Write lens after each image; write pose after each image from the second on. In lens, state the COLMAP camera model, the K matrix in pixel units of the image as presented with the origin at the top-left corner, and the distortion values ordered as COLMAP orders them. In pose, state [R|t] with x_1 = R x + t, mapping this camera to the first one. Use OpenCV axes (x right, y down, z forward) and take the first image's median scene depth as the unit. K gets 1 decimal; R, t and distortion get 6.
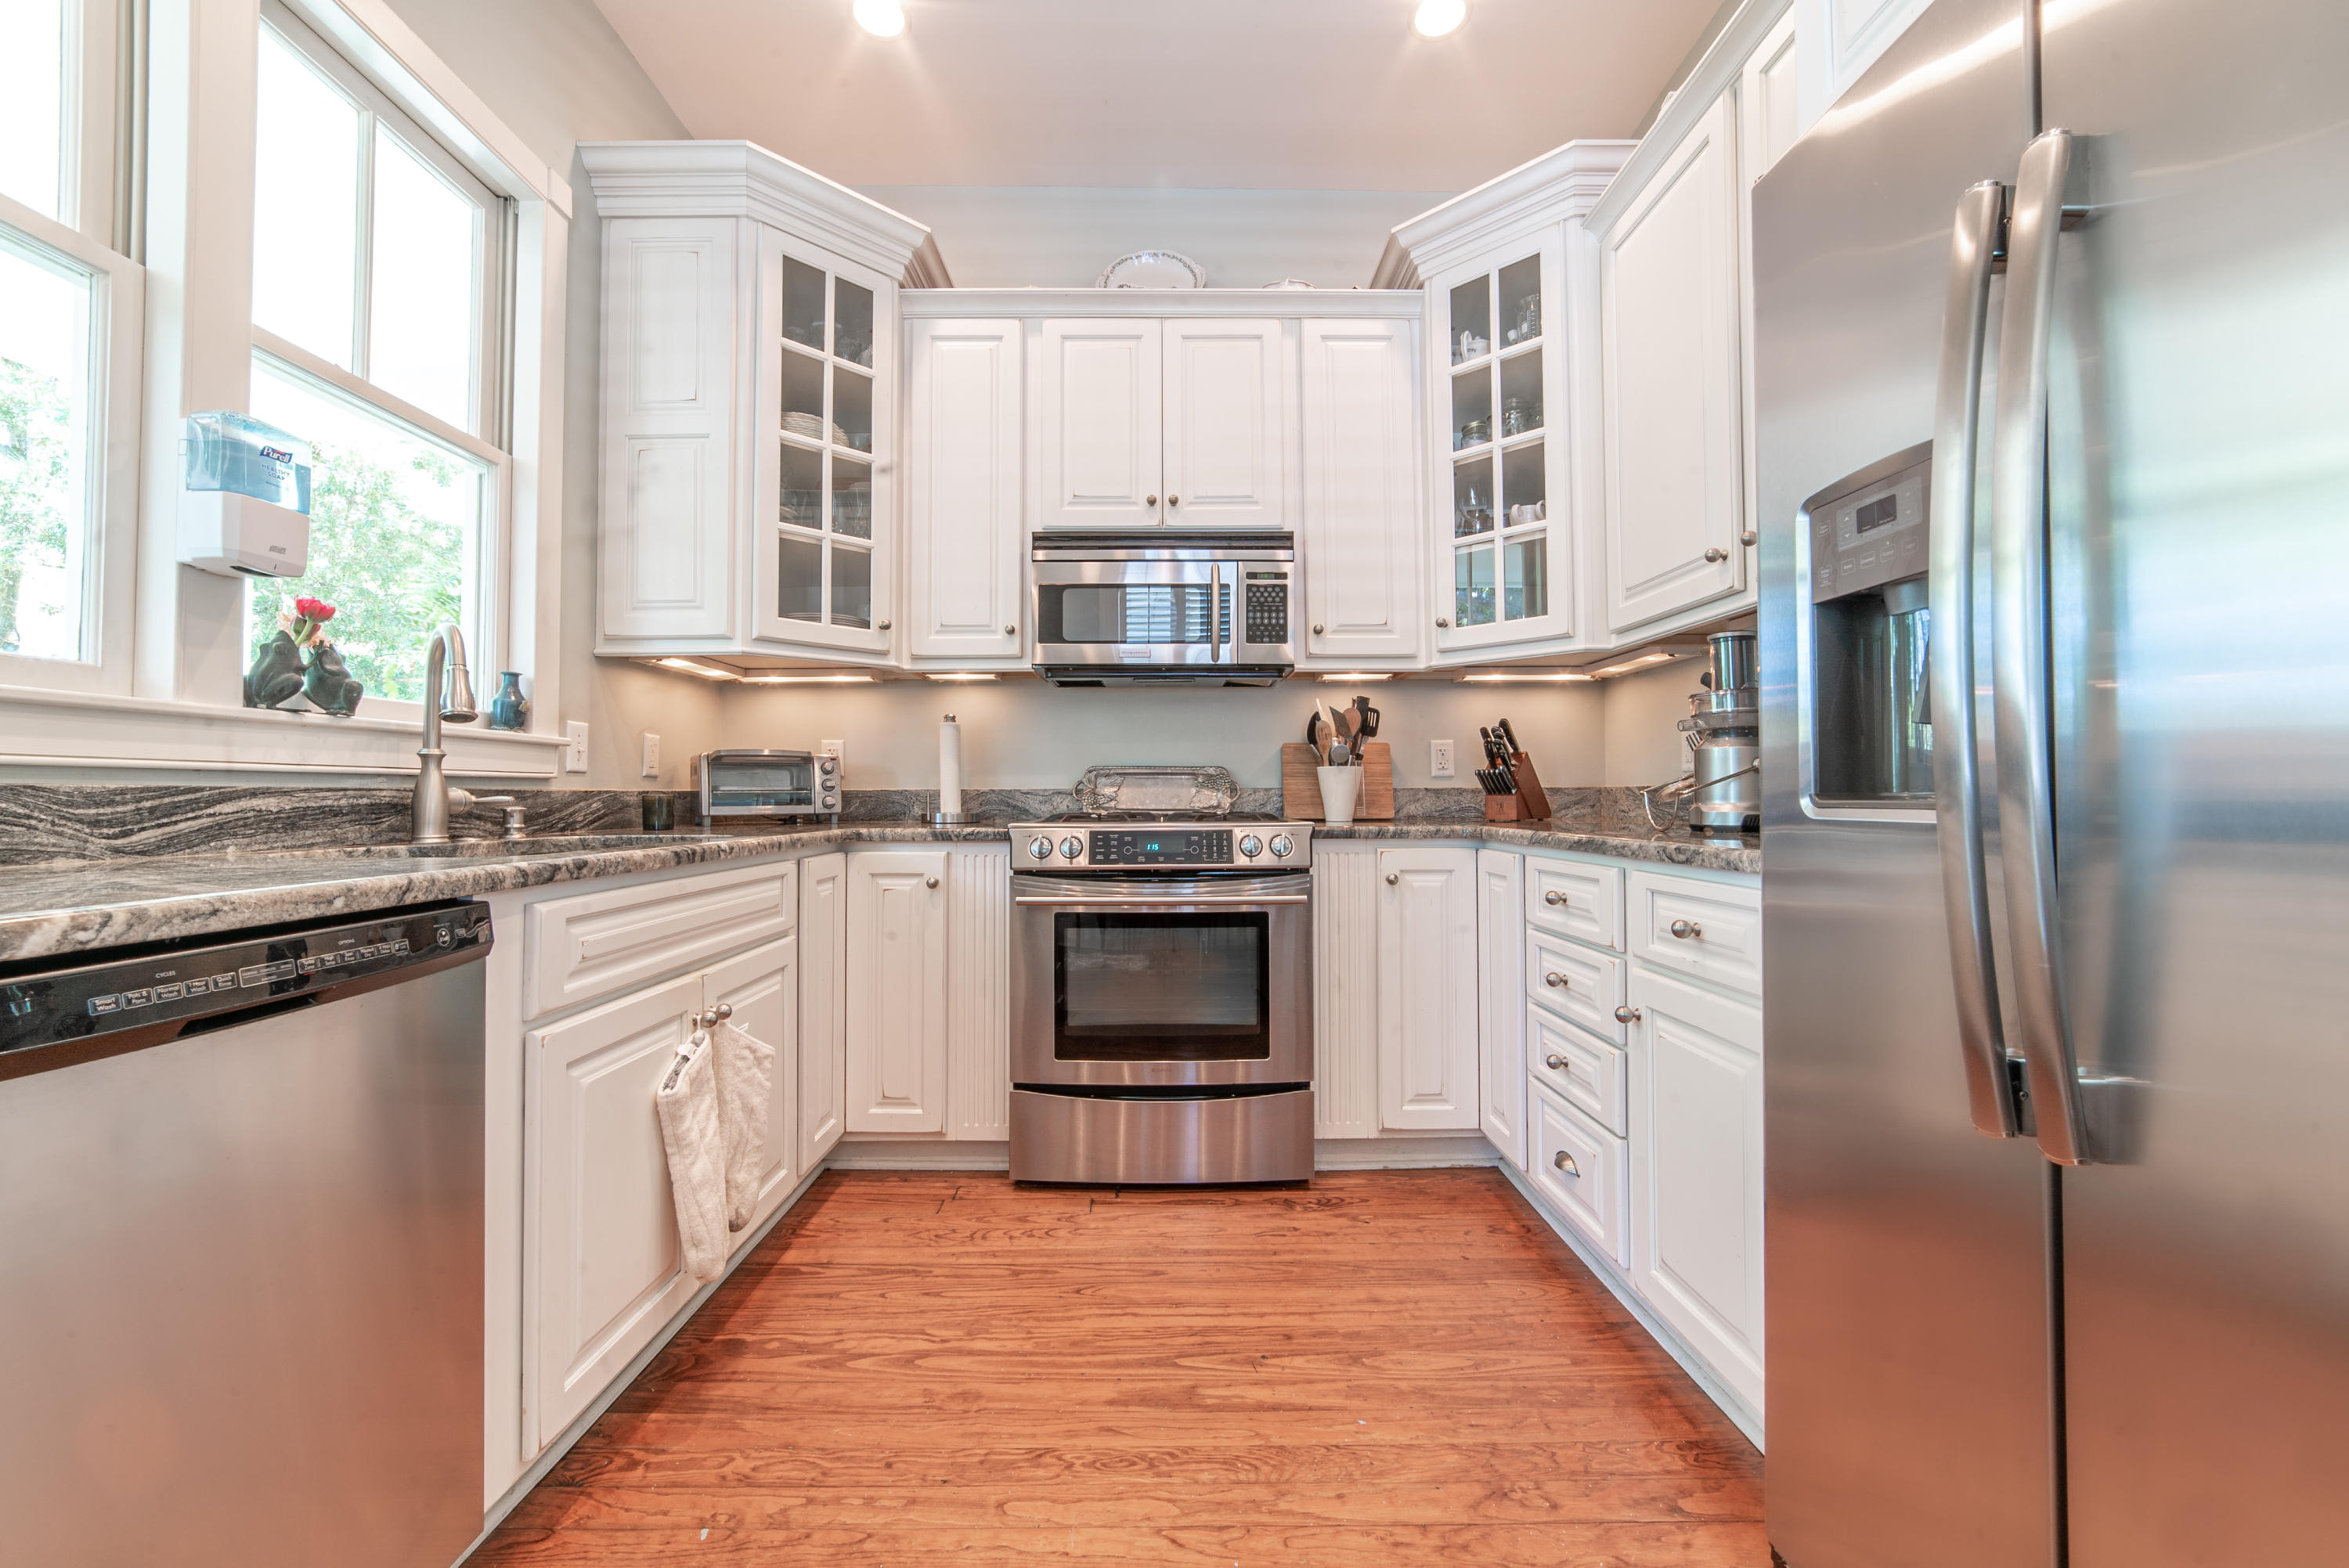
lens RADIAL K [[926.2, 0, 1172.4], [0, 926.2, 764.3], [0, 0, 1]] dist [-0.022202, 0.006690]
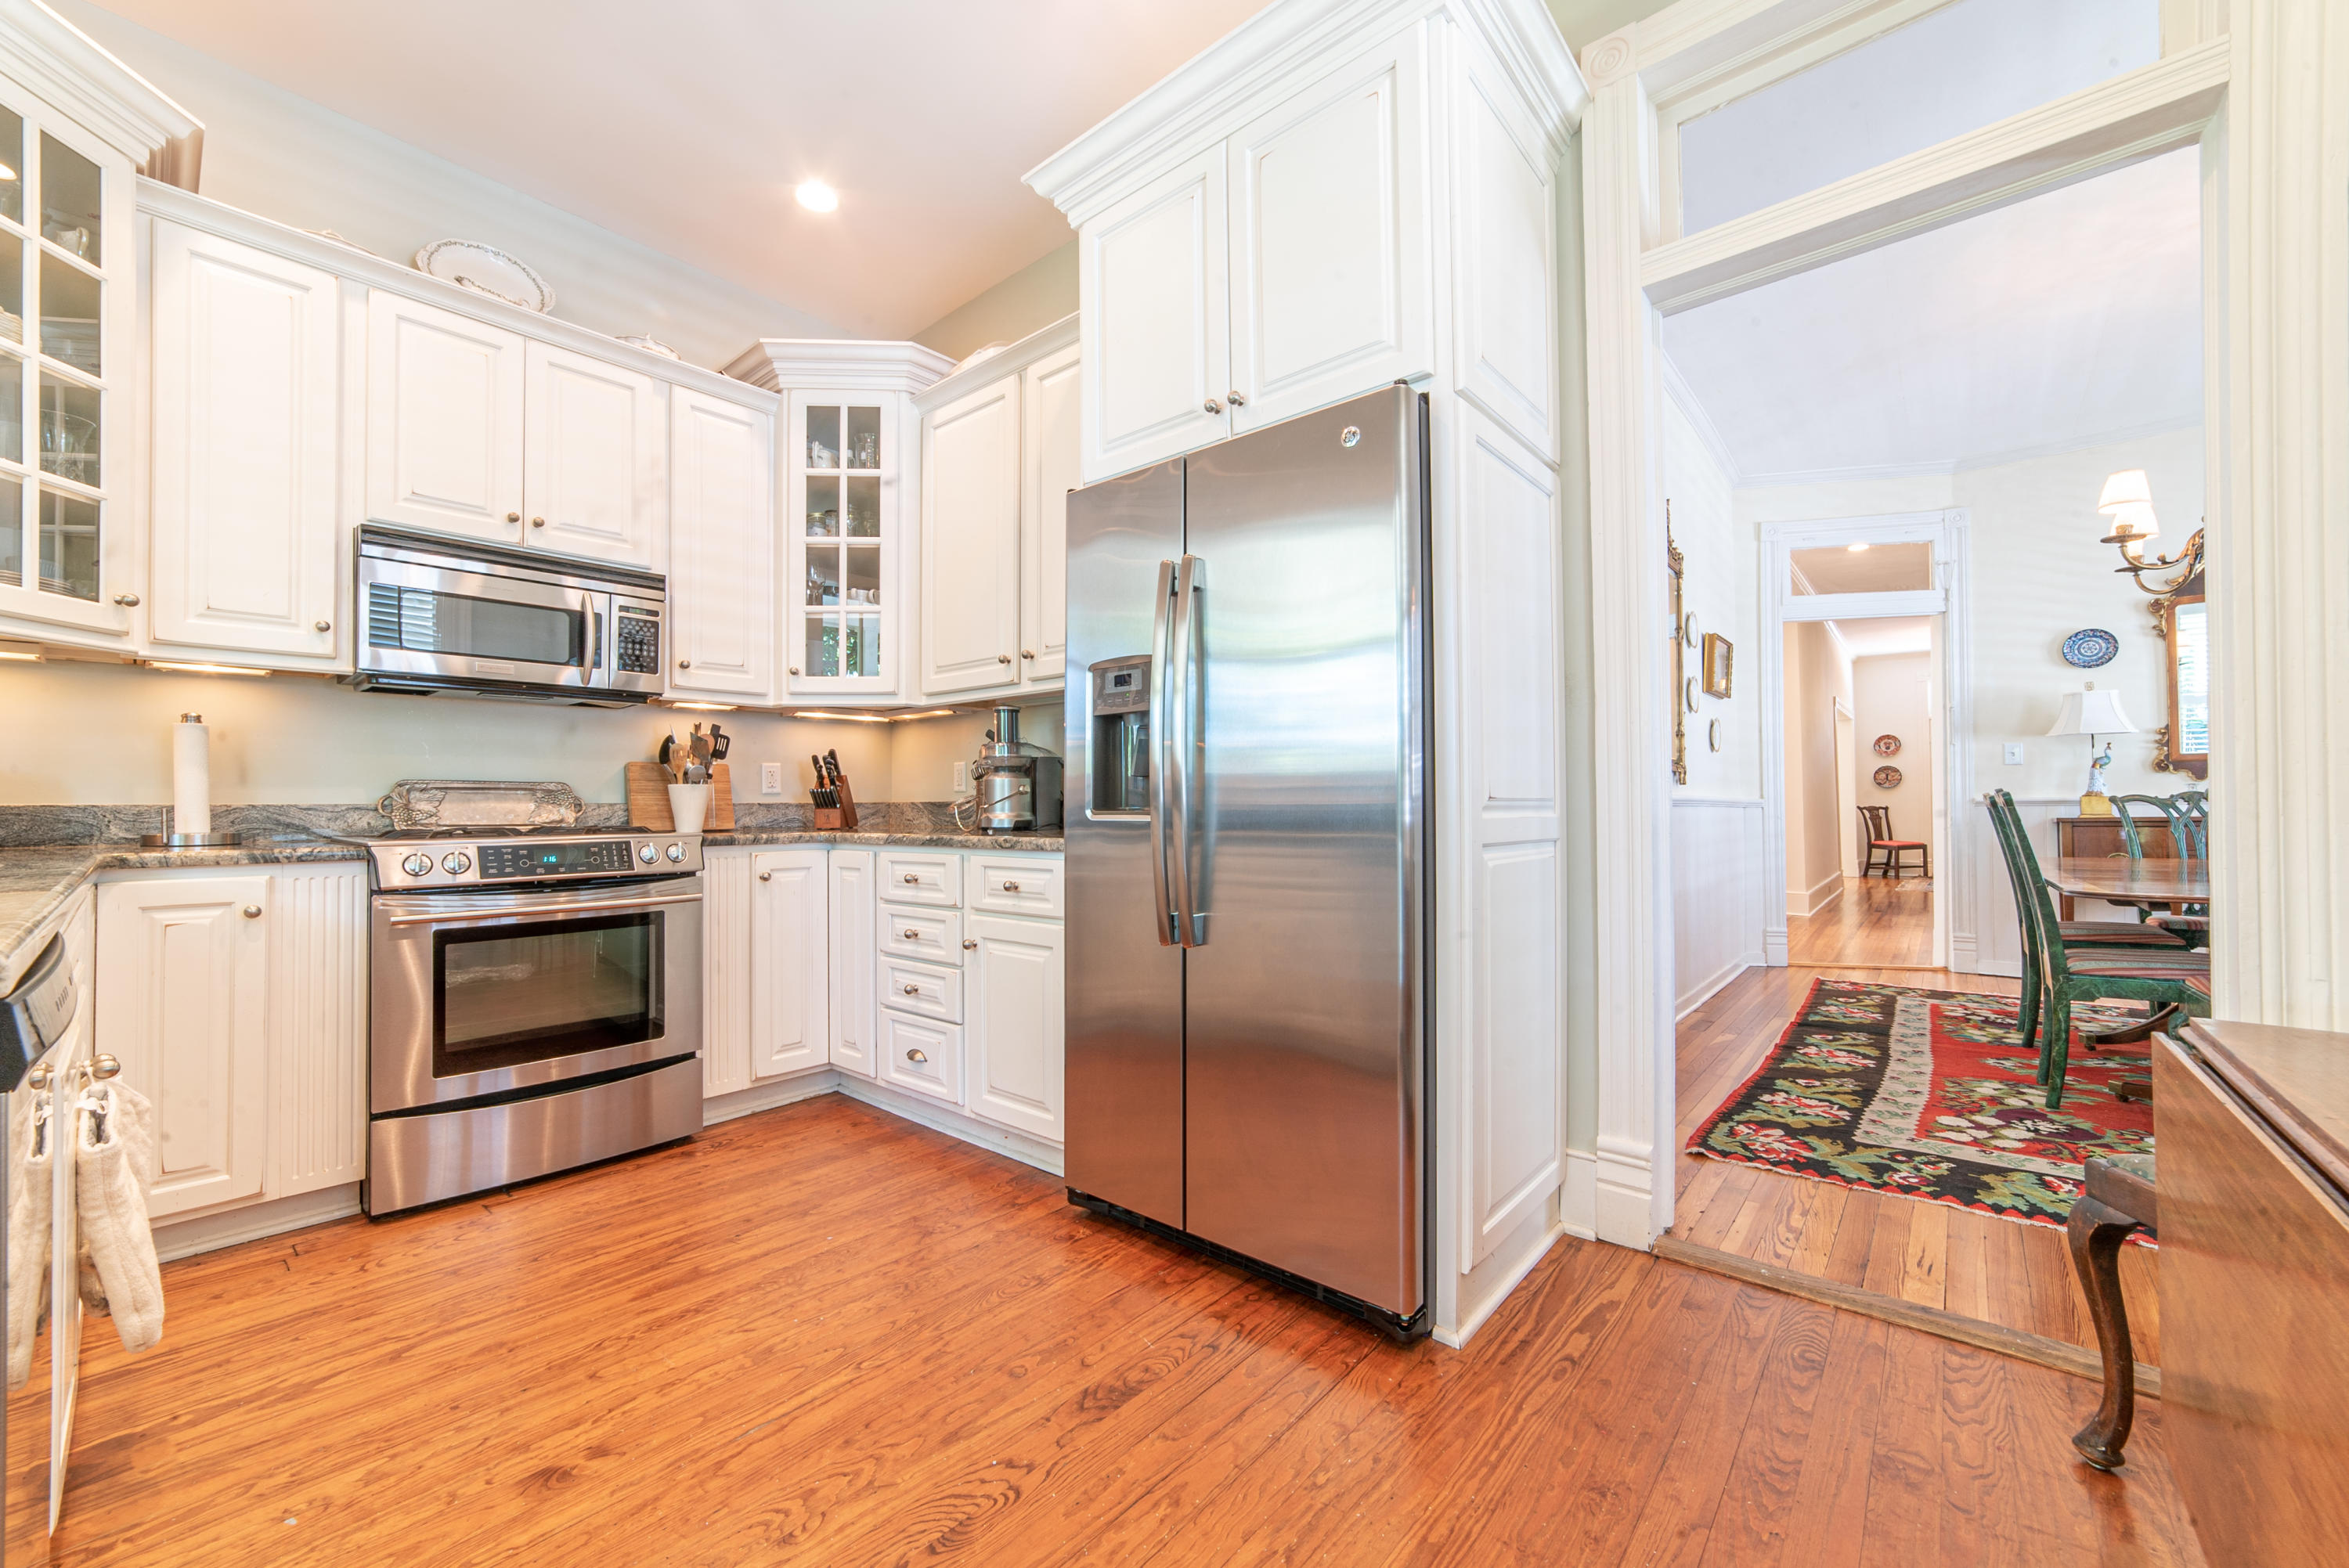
lens RADIAL K [[929.7, 0, 1165.3], [0, 929.7, 776.4], [0, 0, 1]] dist [-0.021612, 0.006398]
pose [[0.662121, 0.021196, 0.749097, -0.338655], [-0.021009, 0.999732, -0.009719, -0.010040], [-0.749102, -0.009303, 0.662389, -0.225457]]
